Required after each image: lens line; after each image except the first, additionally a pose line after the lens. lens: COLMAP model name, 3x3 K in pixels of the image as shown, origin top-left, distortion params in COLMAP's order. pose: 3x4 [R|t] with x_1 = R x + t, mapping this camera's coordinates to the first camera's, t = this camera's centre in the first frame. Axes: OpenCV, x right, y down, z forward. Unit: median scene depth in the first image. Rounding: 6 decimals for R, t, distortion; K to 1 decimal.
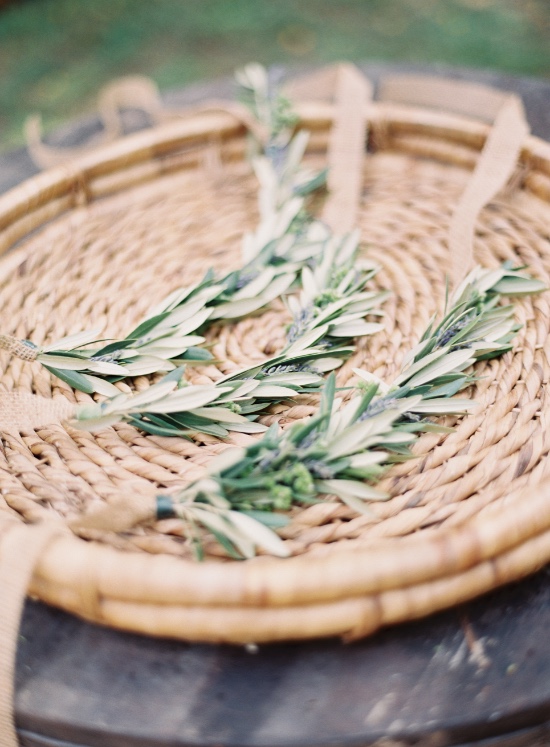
lens RADIAL K [[933.5, 0, 275.9], [0, 933.5, 400.1], [0, 0, 1]] dist [-0.144897, 0.055398]
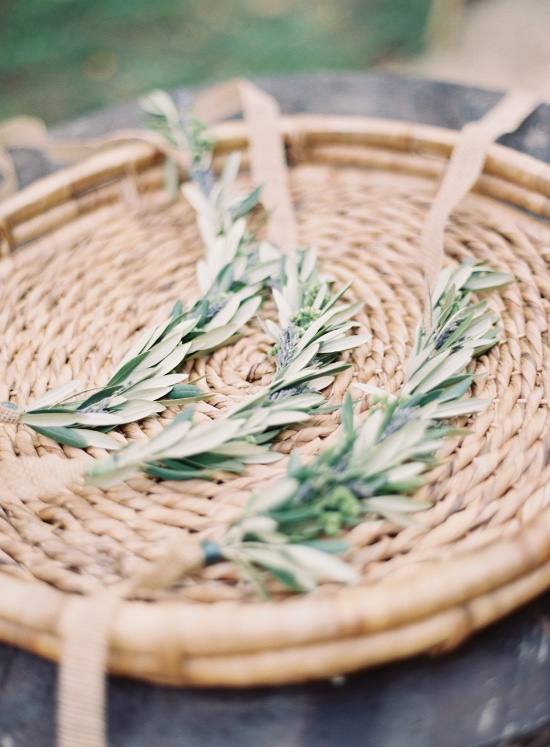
lens RADIAL K [[933.5, 0, 275.9], [0, 933.5, 400.1], [0, 0, 1]] dist [-0.144897, 0.055398]
pose [[0.980126, -0.143502, 0.136966, -0.133636], [0.145707, 0.989309, -0.006159, -0.021521], [-0.134618, 0.025994, 0.990557, 0.024797]]
